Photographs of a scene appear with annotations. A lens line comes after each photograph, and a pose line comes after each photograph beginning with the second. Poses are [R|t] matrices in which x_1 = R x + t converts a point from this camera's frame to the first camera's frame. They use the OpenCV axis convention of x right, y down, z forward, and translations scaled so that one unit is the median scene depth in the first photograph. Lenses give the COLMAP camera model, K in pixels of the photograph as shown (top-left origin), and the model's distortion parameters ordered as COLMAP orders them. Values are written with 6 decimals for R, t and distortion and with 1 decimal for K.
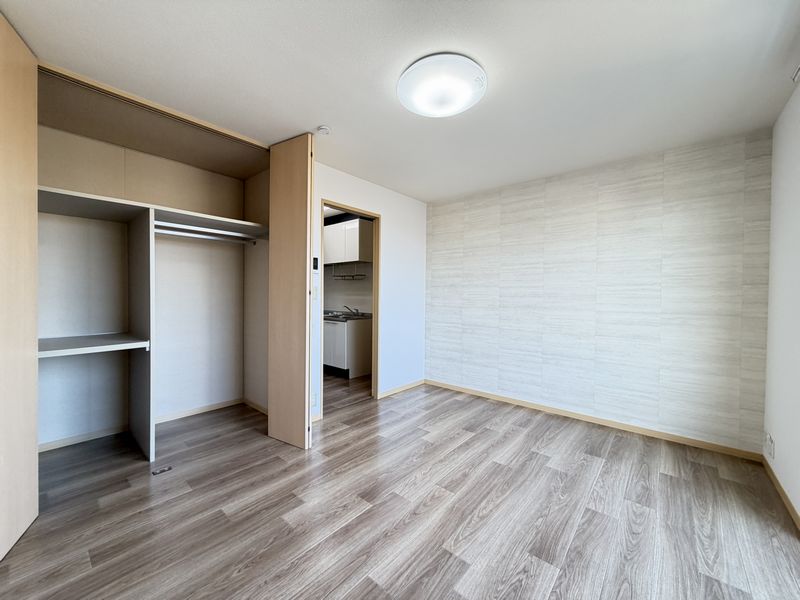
lens RADIAL K [[318.1, 0, 397.4], [0, 318.1, 298.9], [0, 0, 1]] dist [0.000628, 0.000175]
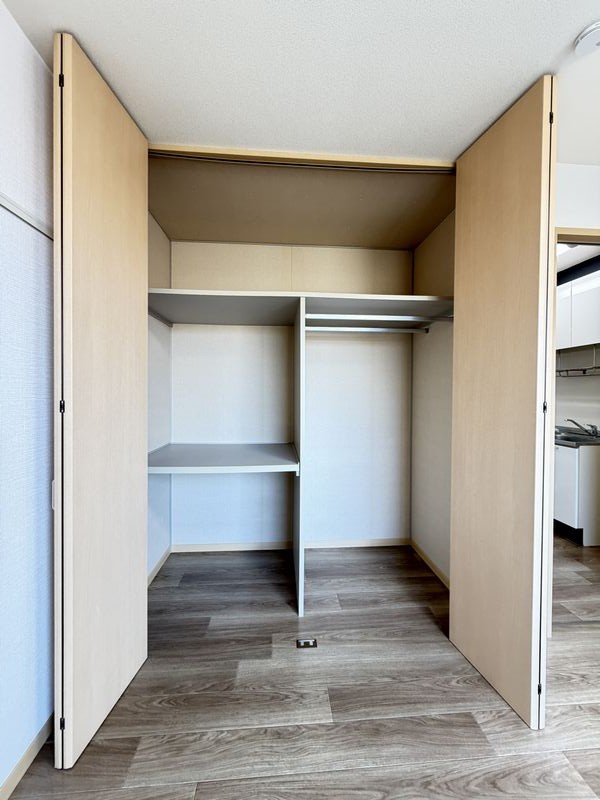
lens RADIAL K [[318.1, 0, 301.5], [0, 318.1, 397.0], [0, 0, 1]] dist [0.000628, 0.000175]
pose [[0.709979, 0.005866, -0.704198, -0.179841], [-0.007390, 0.999972, 0.000879, -0.030879], [0.704184, 0.004580, 0.710003, 0.365828]]
